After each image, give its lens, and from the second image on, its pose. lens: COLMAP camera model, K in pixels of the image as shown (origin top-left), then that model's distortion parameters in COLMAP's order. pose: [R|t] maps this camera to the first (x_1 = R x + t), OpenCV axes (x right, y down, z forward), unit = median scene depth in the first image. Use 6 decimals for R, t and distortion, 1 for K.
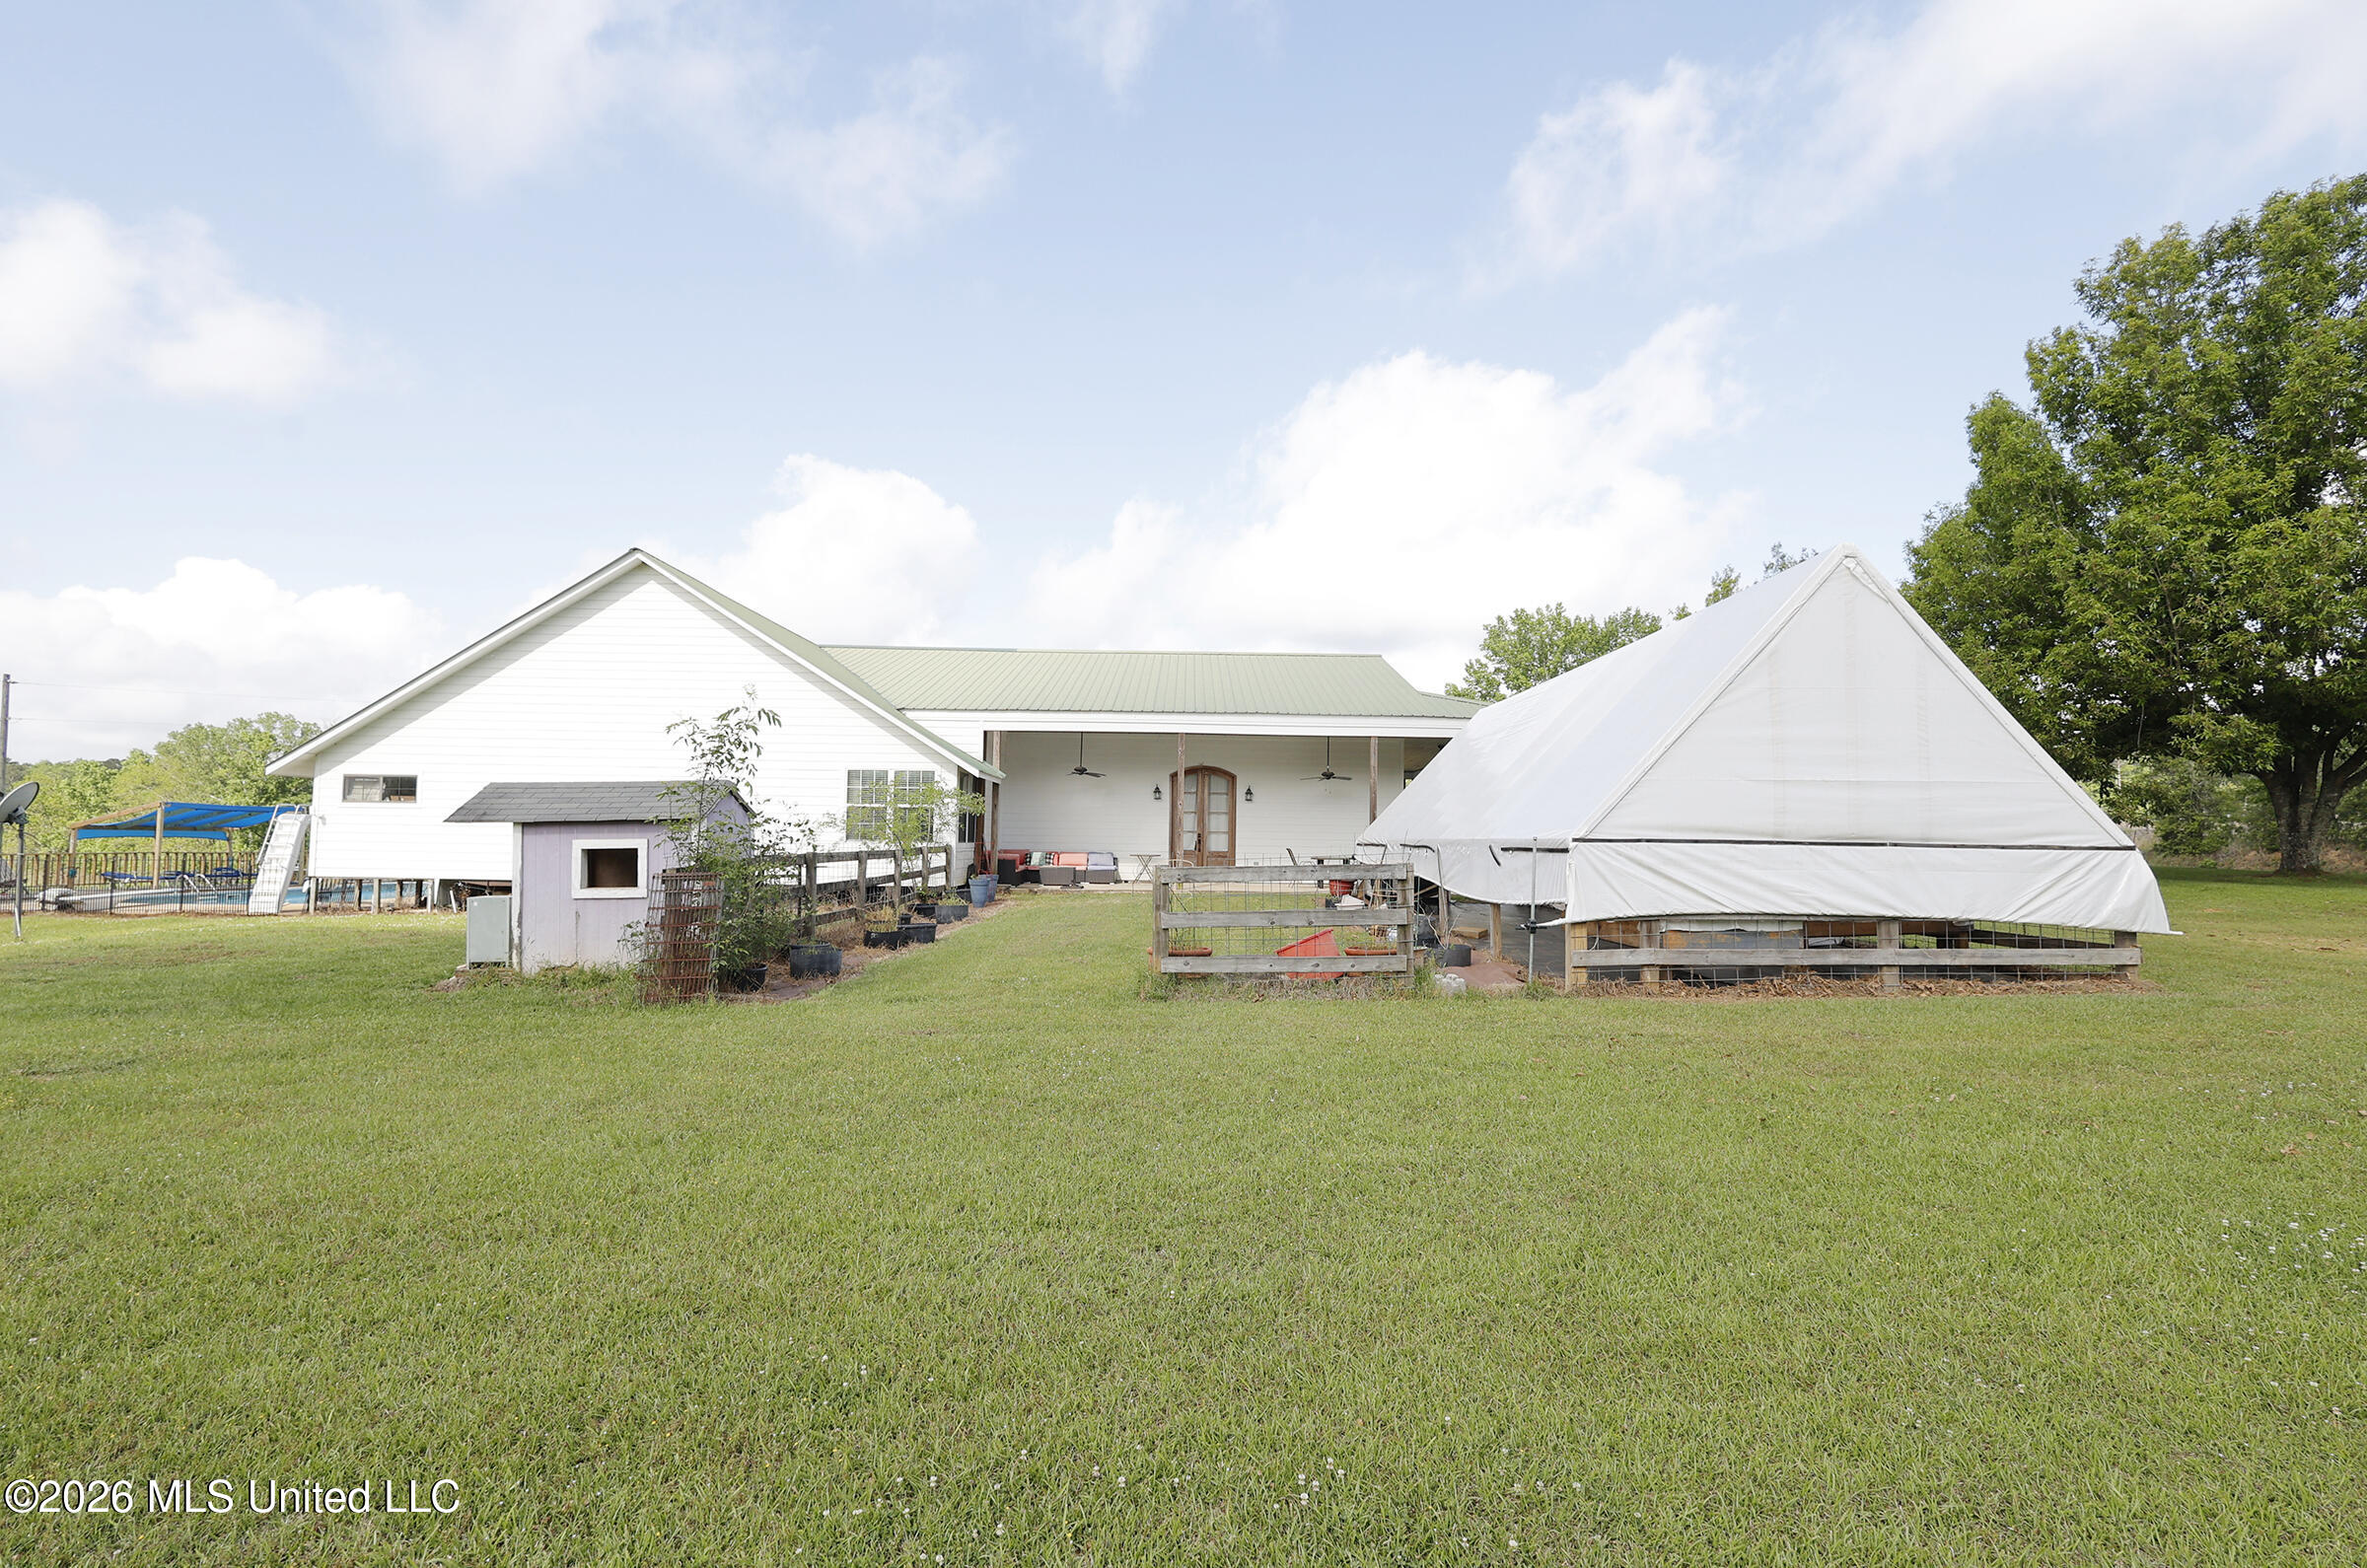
lens RADIAL K [[1074.1, 0, 1183.5], [0, 1074.1, 784.0], [0, 0, 1]] dist [-0.003215, -0.000085]
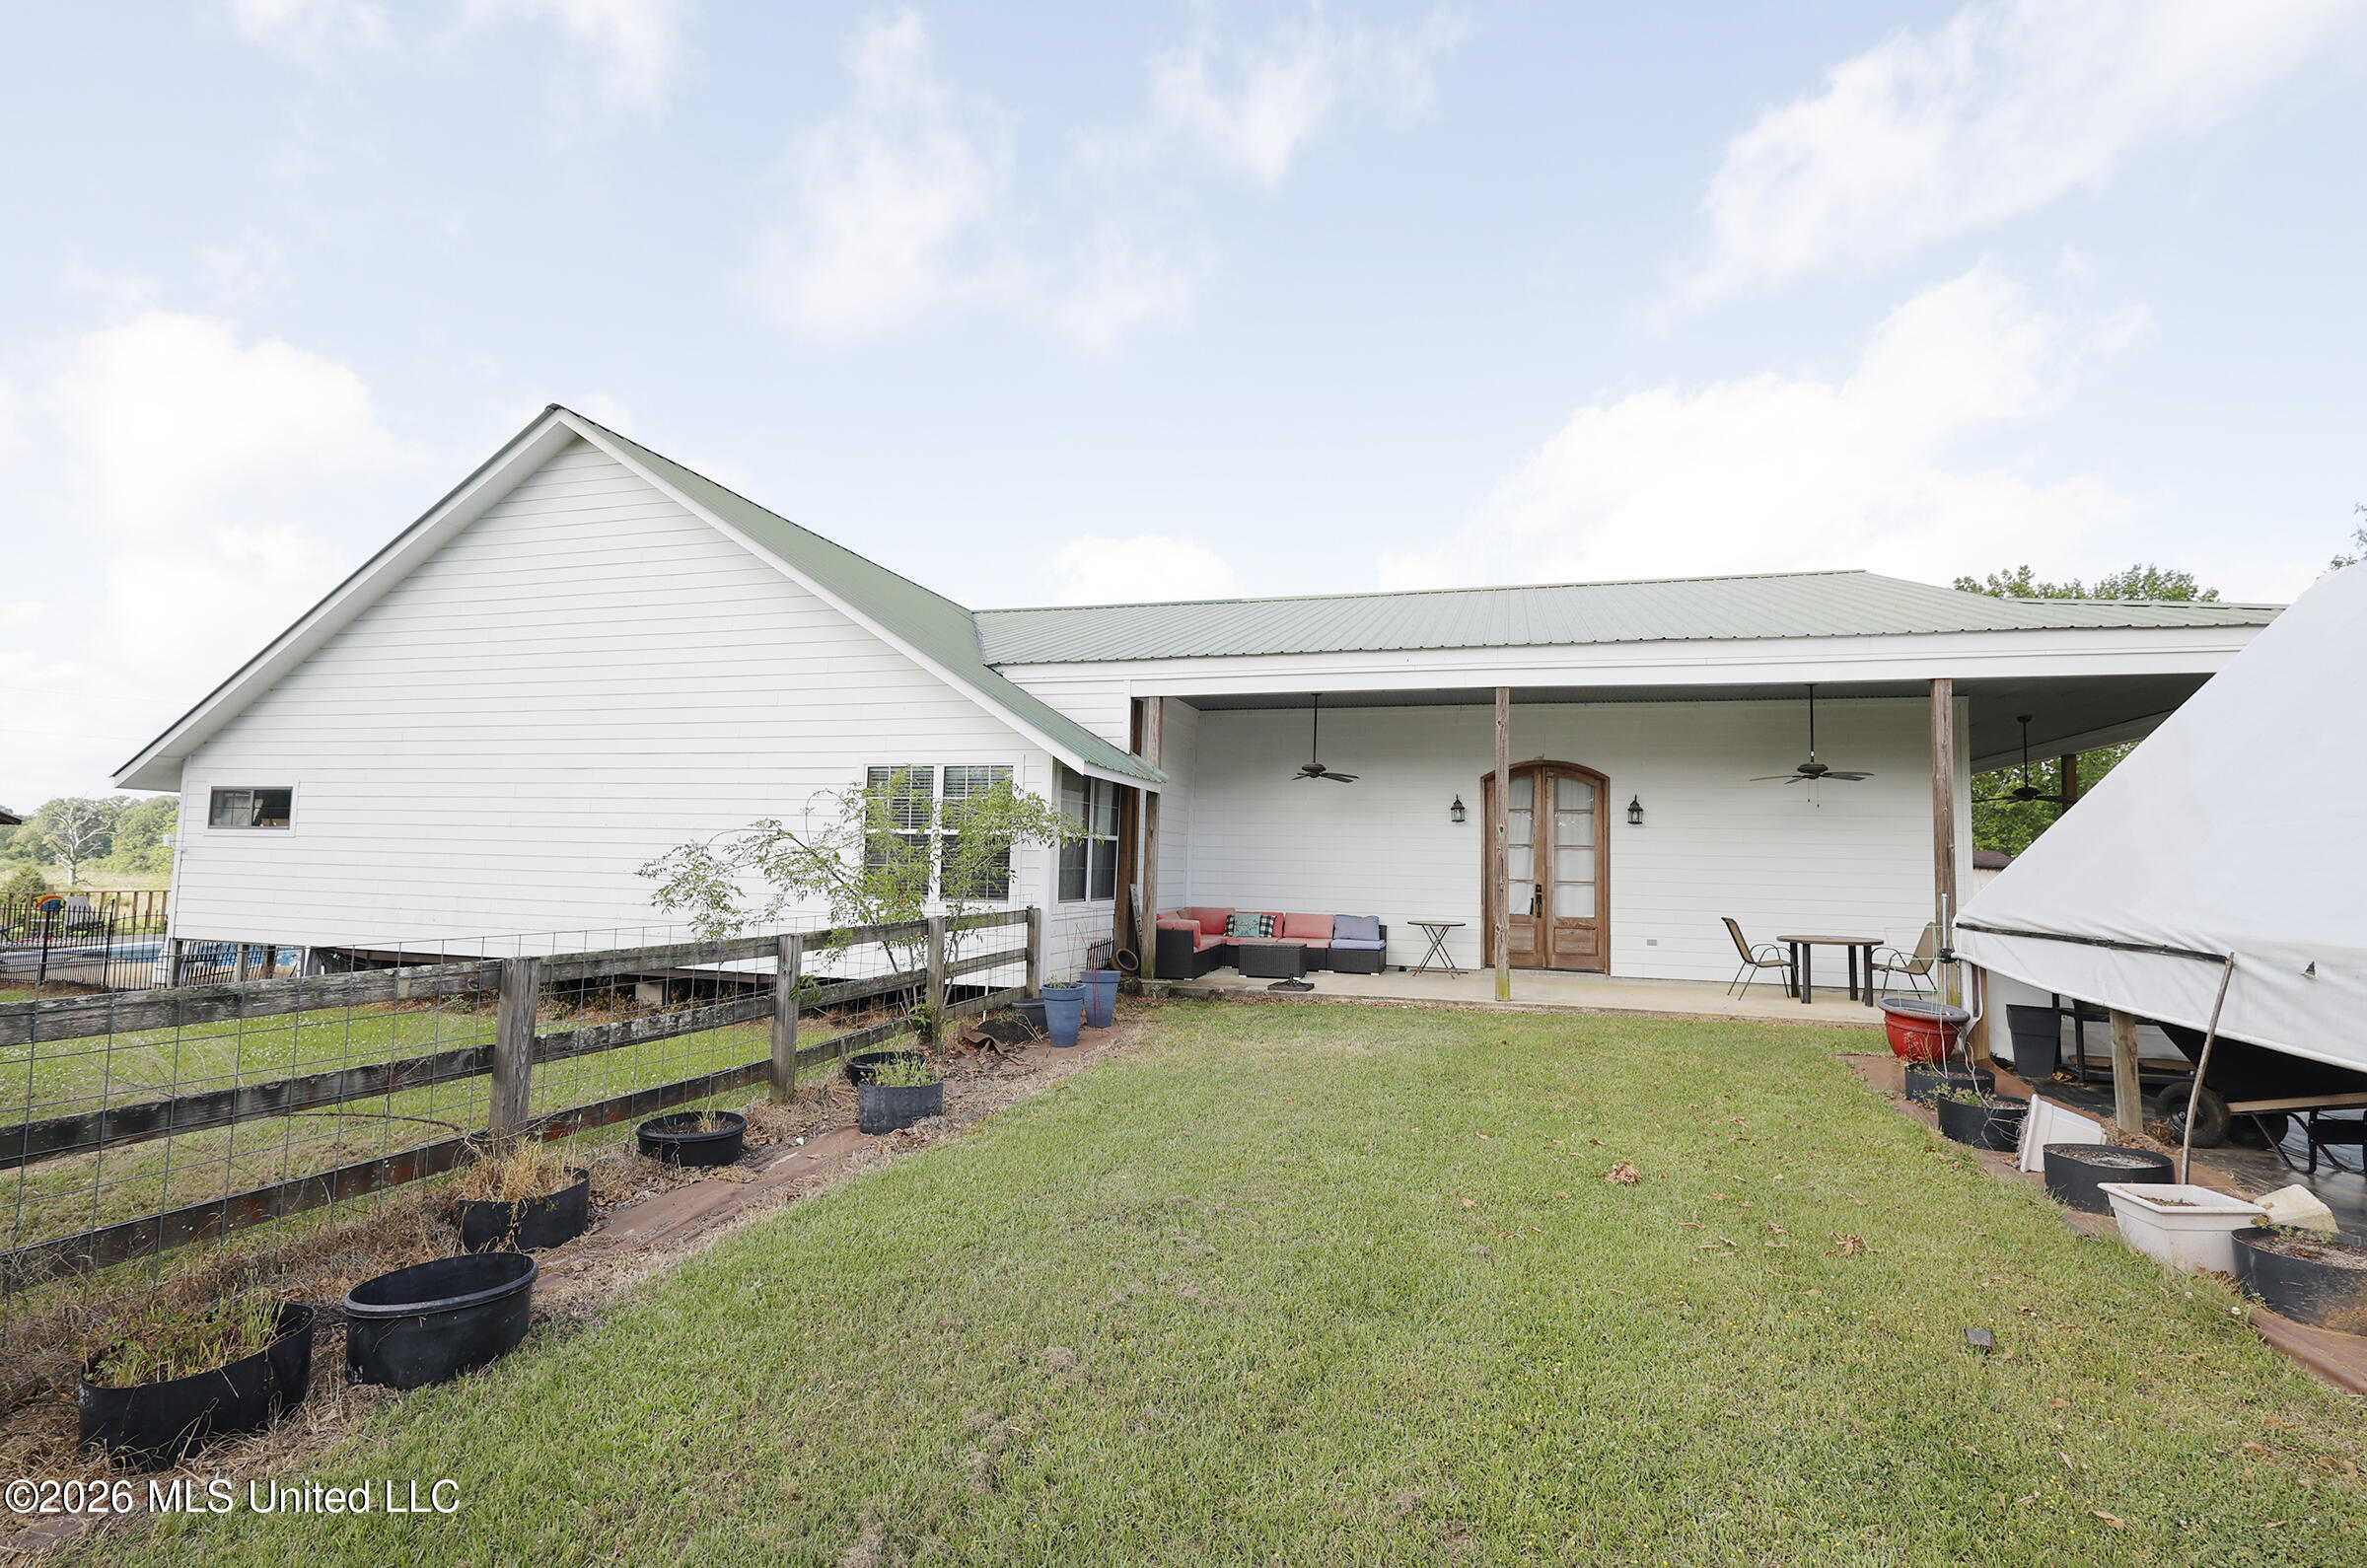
lens RADIAL K [[1078.4, 0, 1180.9], [0, 1078.4, 811.2], [0, 0, 1]] dist [-0.003941, -0.000235]
pose [[0.958526, -0.007660, -0.284902, -0.003306], [0.006003, 0.999960, -0.006688, 0.012978], [0.284941, 0.004701, 0.958533, 0.476884]]
